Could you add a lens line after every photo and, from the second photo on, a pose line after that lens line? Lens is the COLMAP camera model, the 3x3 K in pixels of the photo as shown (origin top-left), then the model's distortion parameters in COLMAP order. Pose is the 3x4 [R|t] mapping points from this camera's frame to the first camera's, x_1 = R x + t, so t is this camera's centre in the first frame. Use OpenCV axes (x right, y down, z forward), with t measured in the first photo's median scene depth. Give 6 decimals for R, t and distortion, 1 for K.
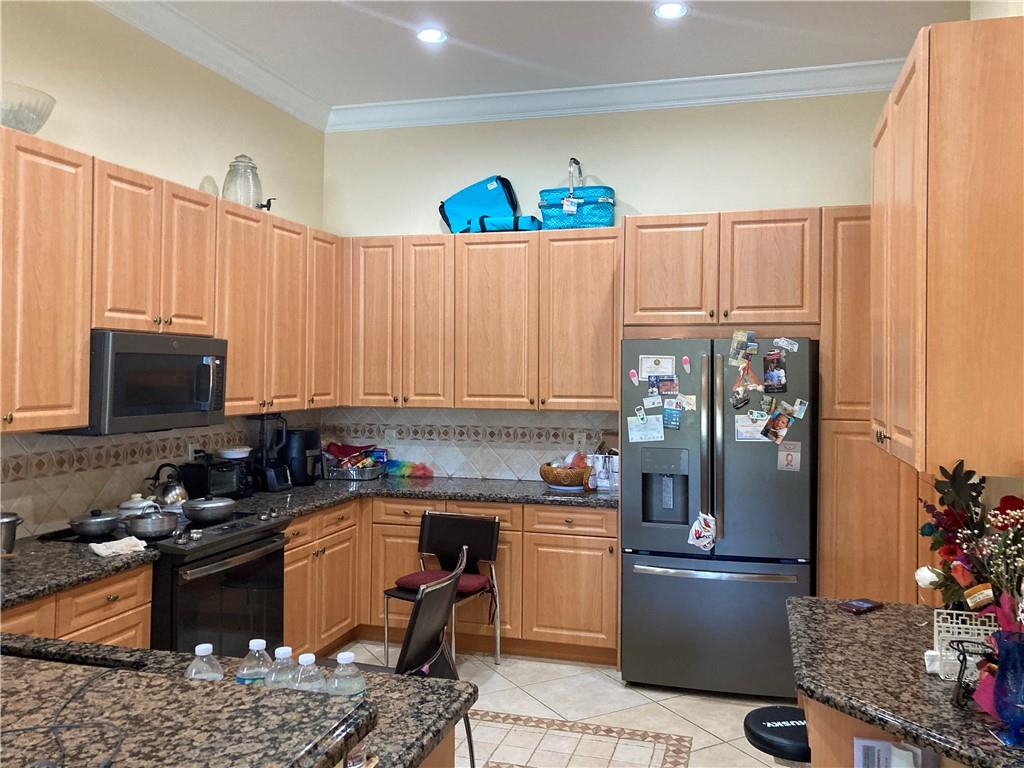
lens RADIAL K [[817.4, 0, 508.3], [0, 817.4, 360.9], [0, 0, 1]] dist [0.053883, -0.006554]
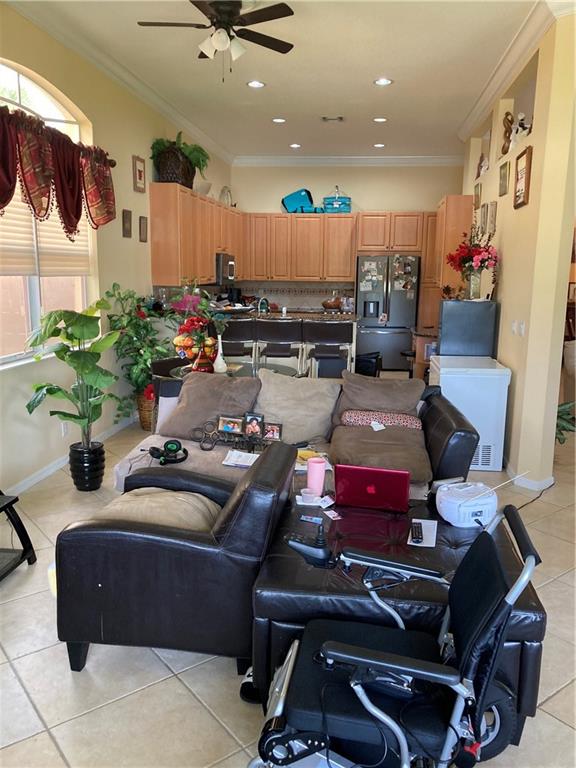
lens RADIAL K [[613.0, 0, 288.0], [0, 613.0, 384.0], [0, 0, 1]] dist [0.053883, -0.006554]
pose [[0.987986, -0.022084, 0.152956, -0.418988], [-0.007971, 0.981139, 0.193139, -0.000138], [-0.154337, -0.192038, 0.969176, -1.093109]]
